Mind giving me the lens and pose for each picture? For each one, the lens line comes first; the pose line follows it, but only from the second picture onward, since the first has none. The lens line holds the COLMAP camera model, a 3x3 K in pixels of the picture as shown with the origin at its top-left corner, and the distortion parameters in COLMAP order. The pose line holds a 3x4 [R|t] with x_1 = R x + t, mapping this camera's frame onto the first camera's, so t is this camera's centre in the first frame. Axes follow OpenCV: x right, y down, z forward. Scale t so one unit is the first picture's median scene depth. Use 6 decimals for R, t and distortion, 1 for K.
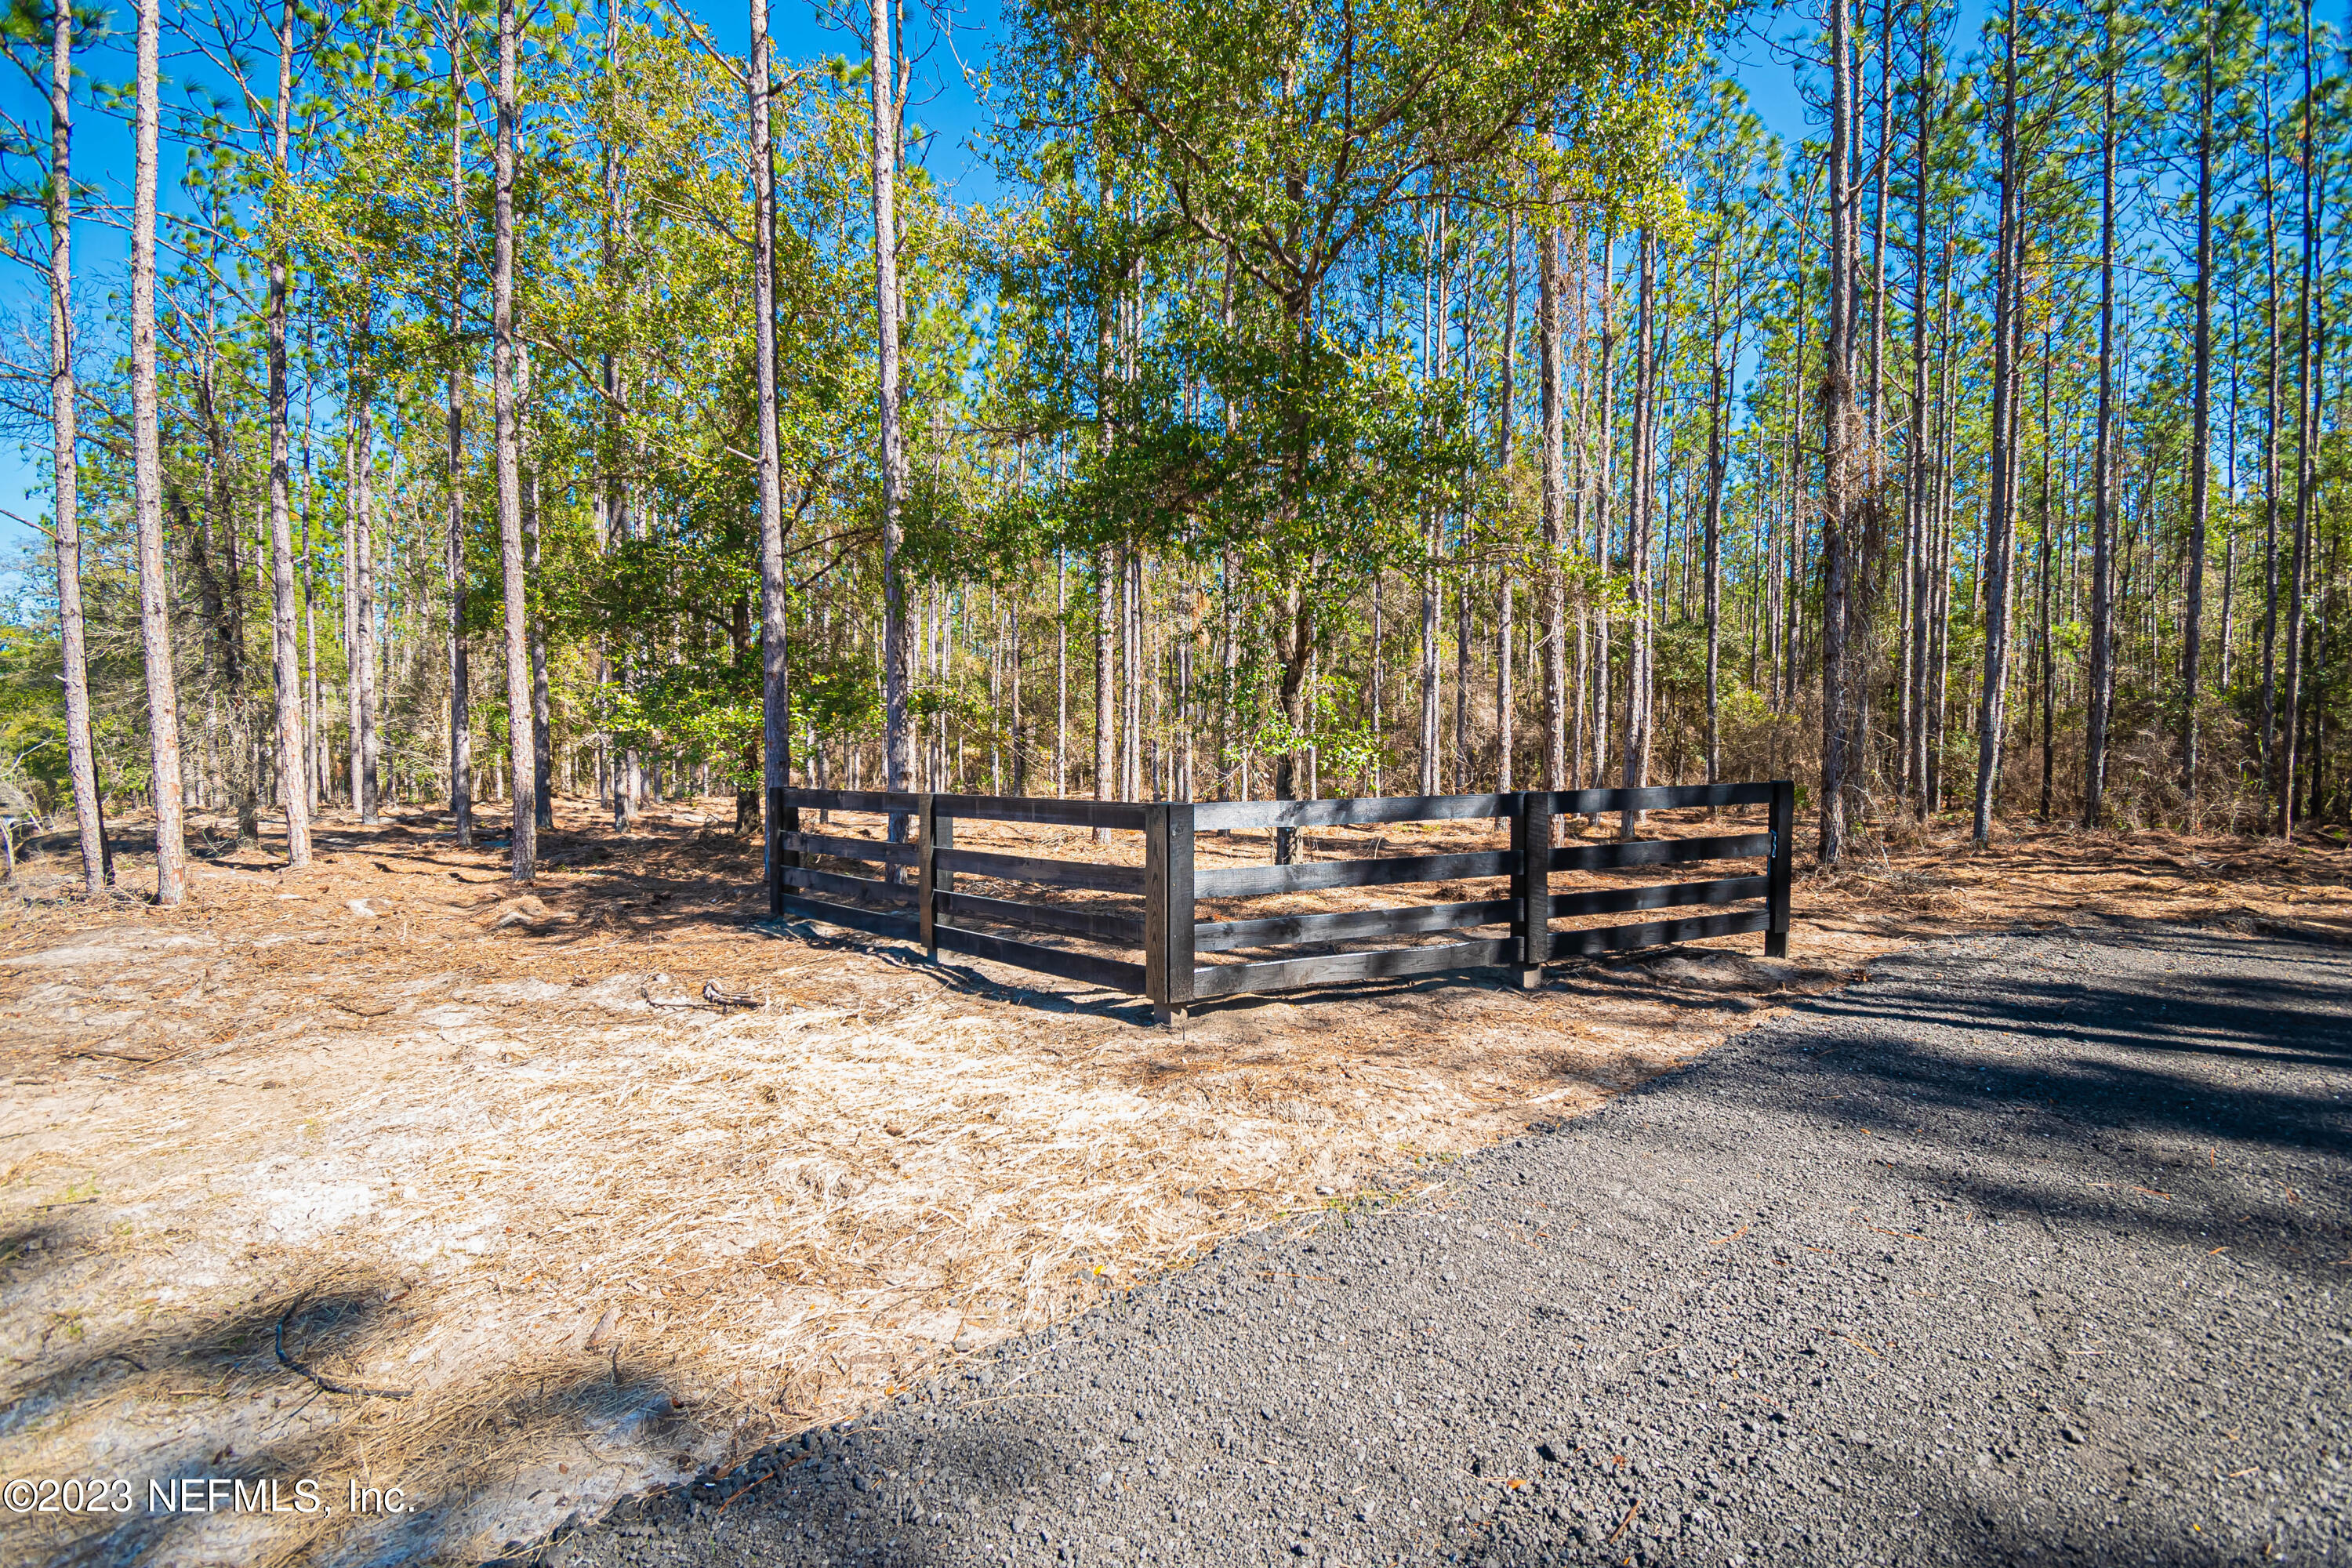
lens RADIAL K [[1012.2, 0, 1176.0], [0, 1012.2, 784.0], [0, 0, 1]] dist [0.000457, -0.015155]
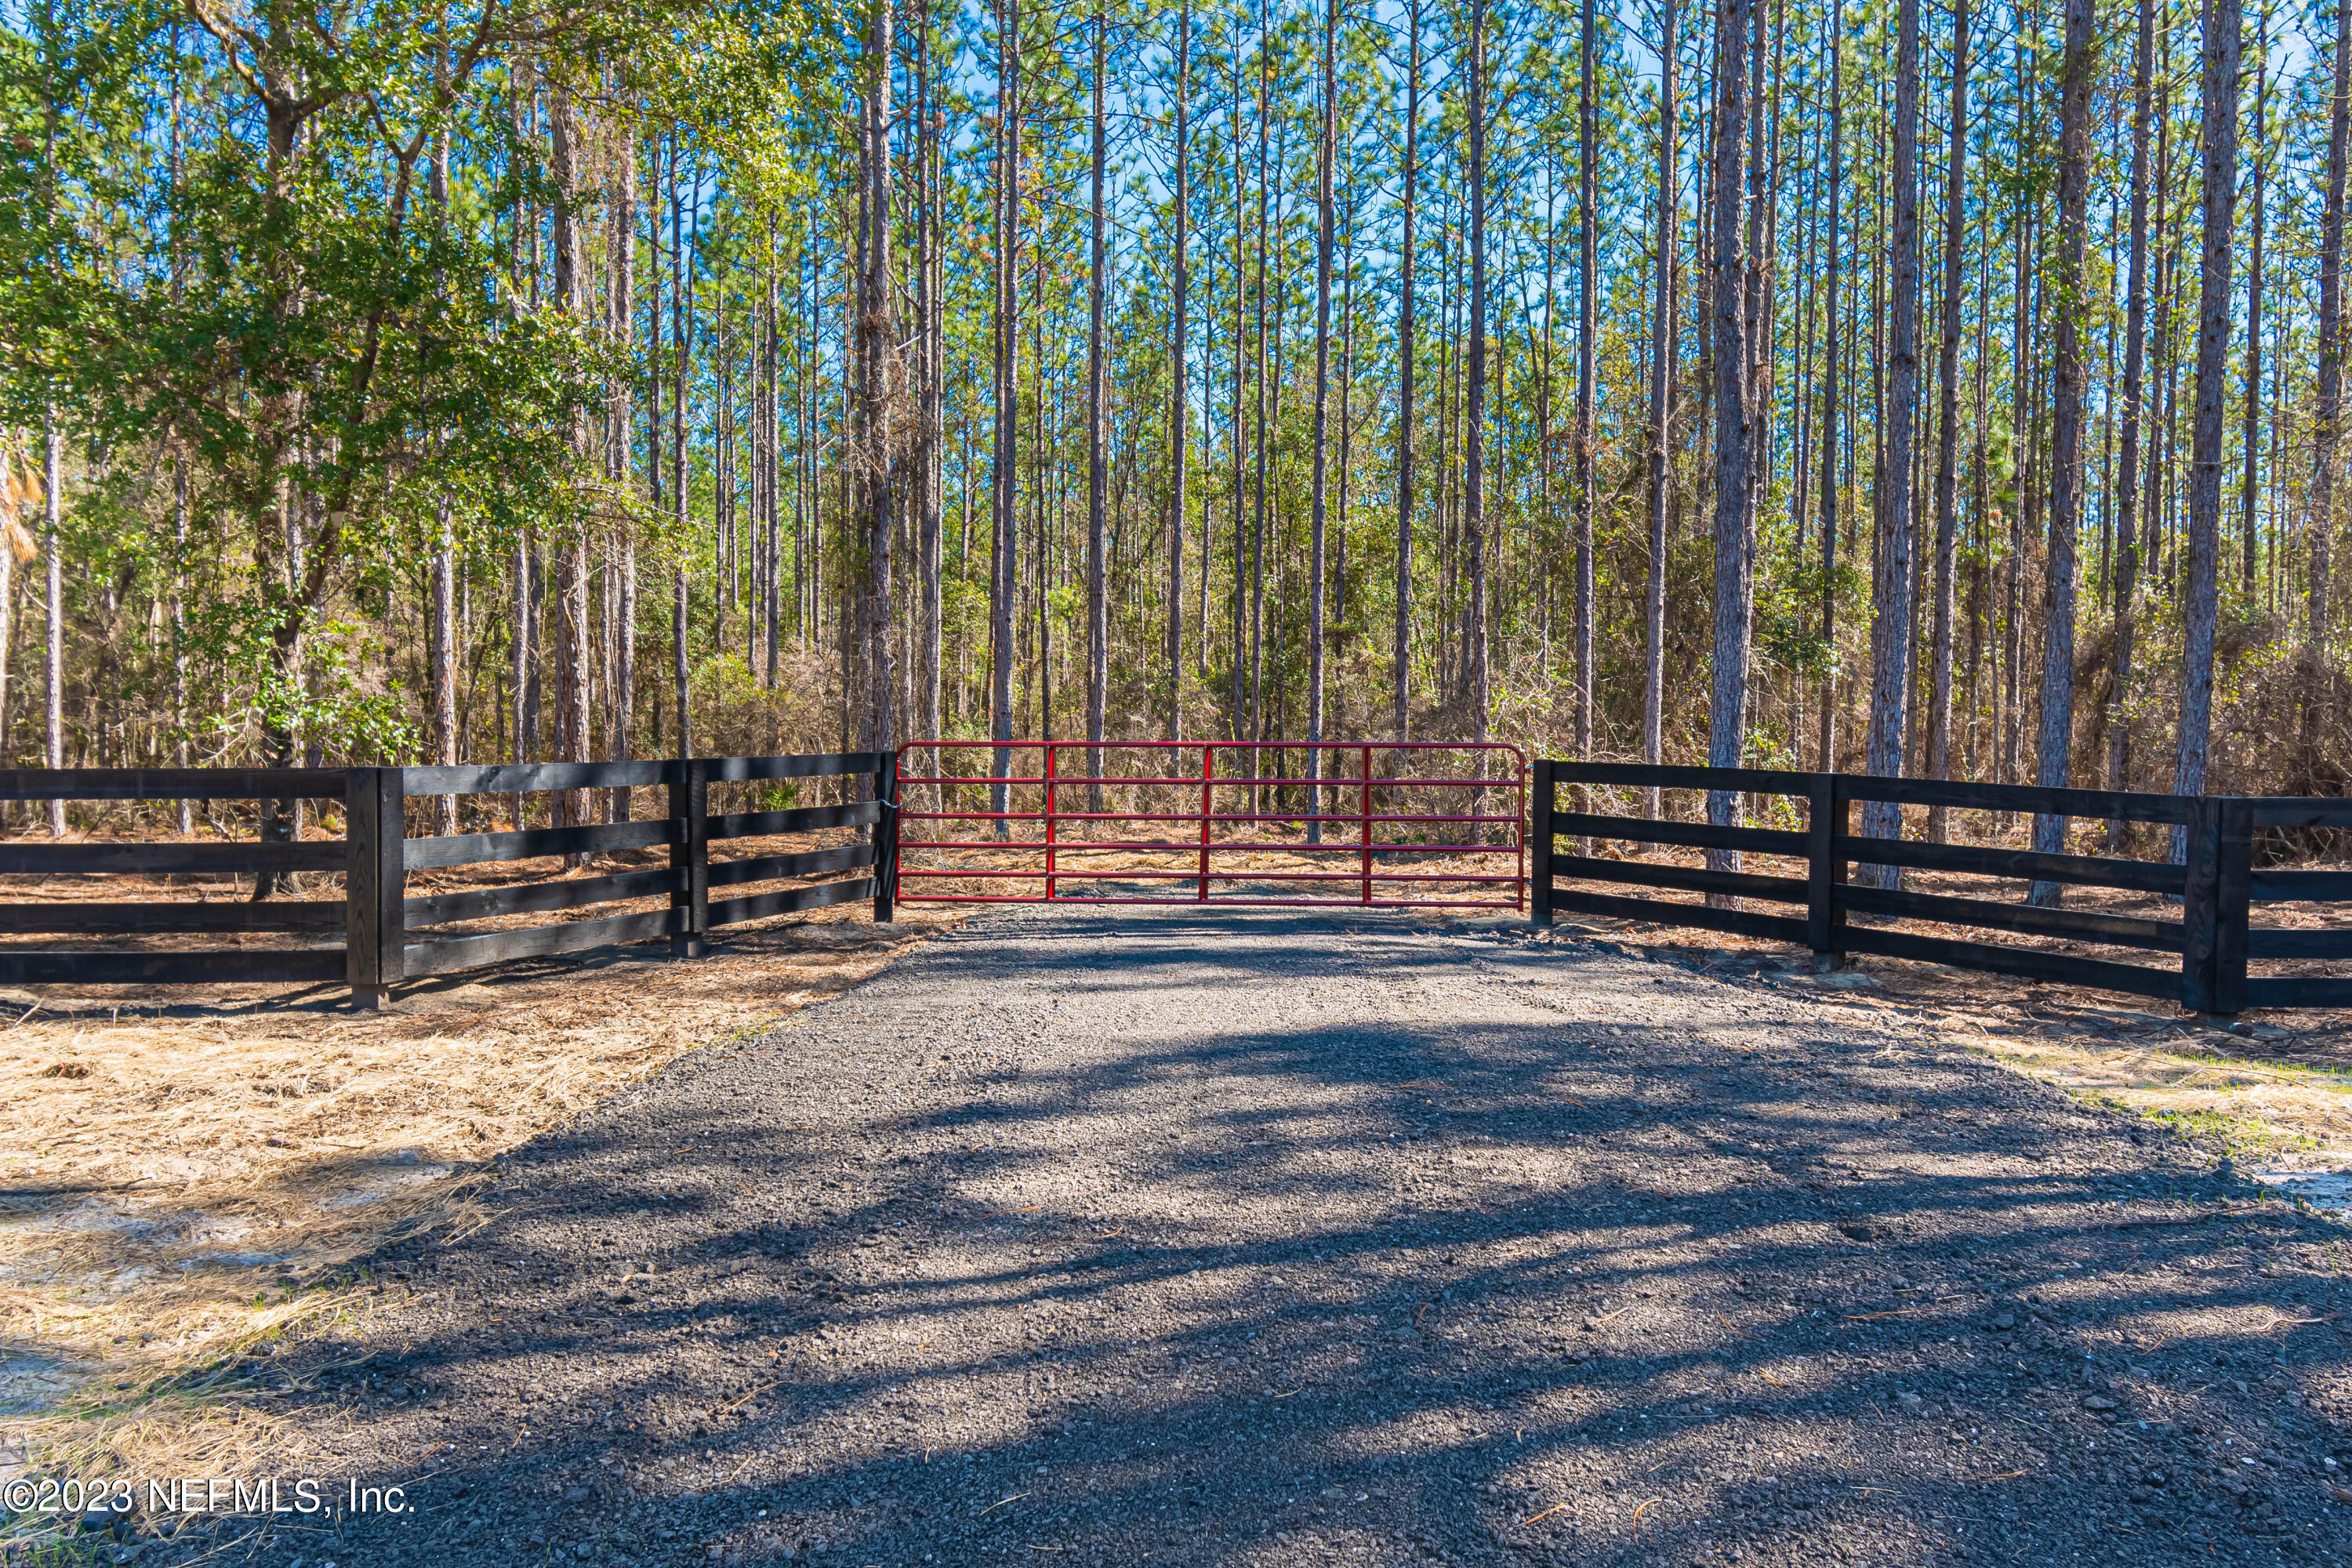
lens RADIAL K [[1787.3, 0, 1176.0], [0, 1787.3, 784.0], [0, 0, 1]] dist [-0.001806, -0.000329]
pose [[0.701739, -0.015496, 0.712266, -0.205960], [0.025619, 0.999666, -0.003491, 0.019124], [-0.711973, 0.020698, 0.701901, -0.206465]]
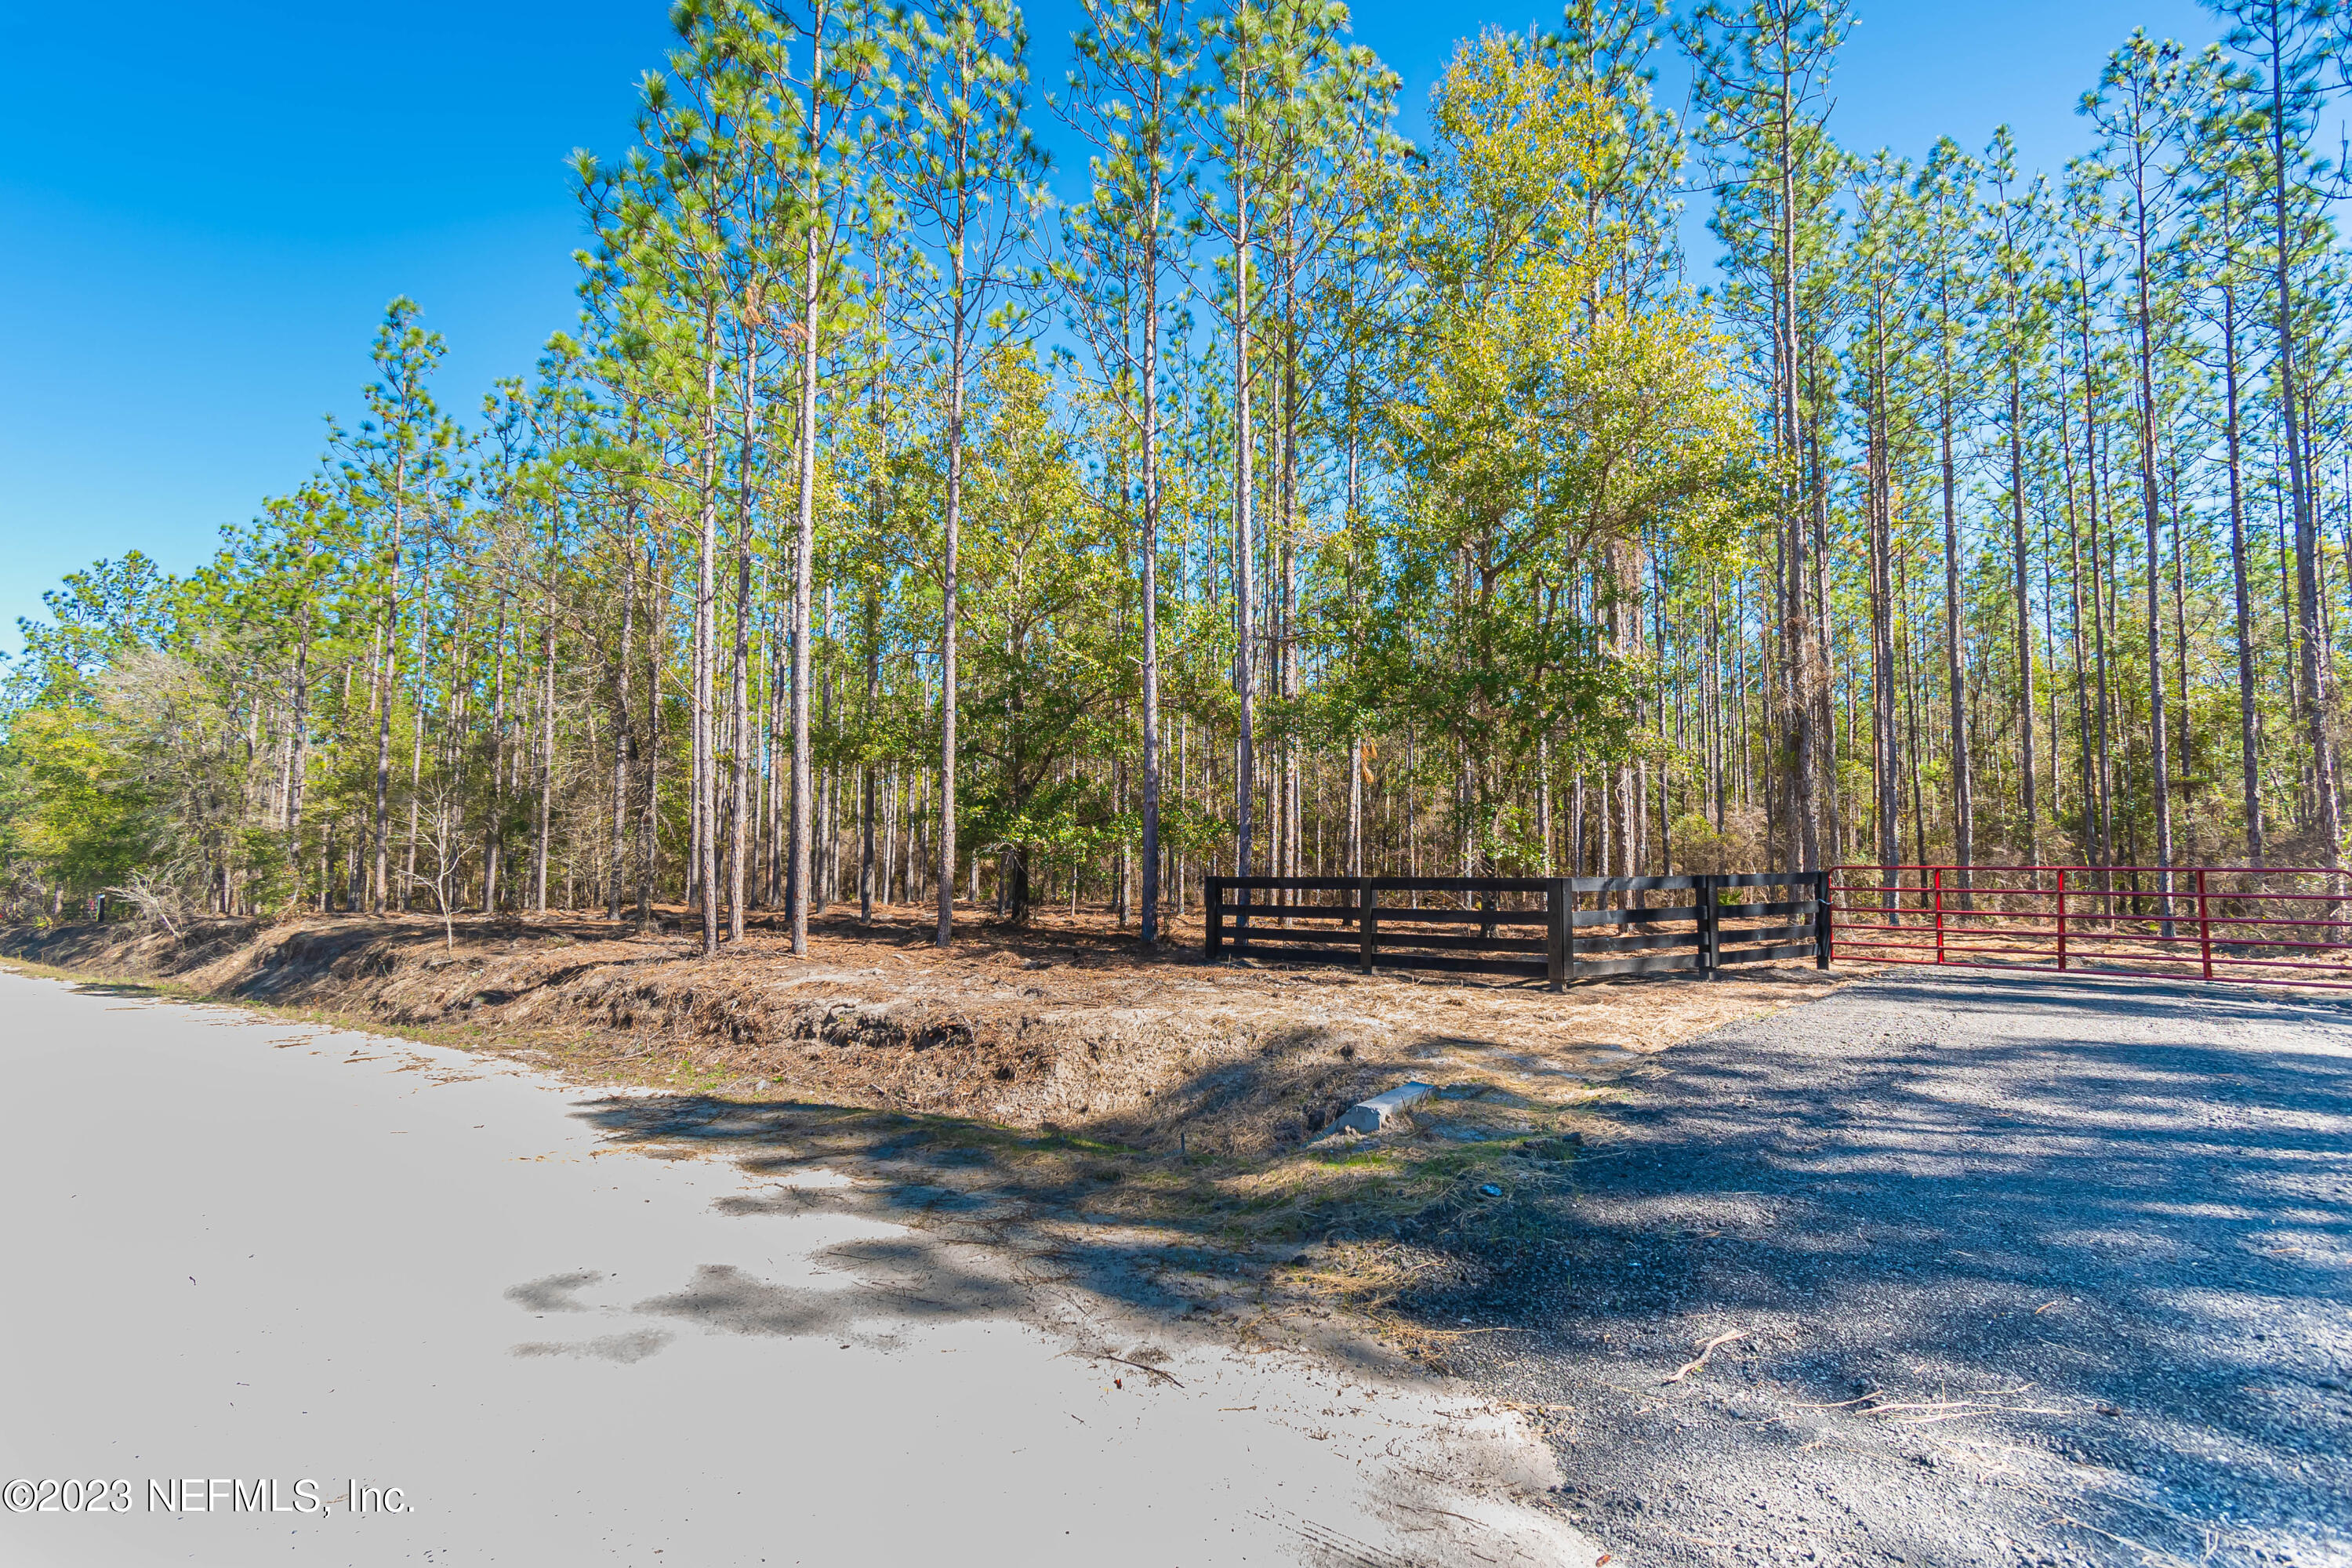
lens RADIAL K [[1024.1, 0, 1204.3], [0, 1024.1, 784.8], [0, 0, 1]] dist [-0.001027, -0.000773]
pose [[0.993685, 0.011678, 0.111593, -0.292691], [0.001096, 0.993511, -0.113730, 0.021381], [-0.112197, 0.113134, 0.987225, -0.292928]]
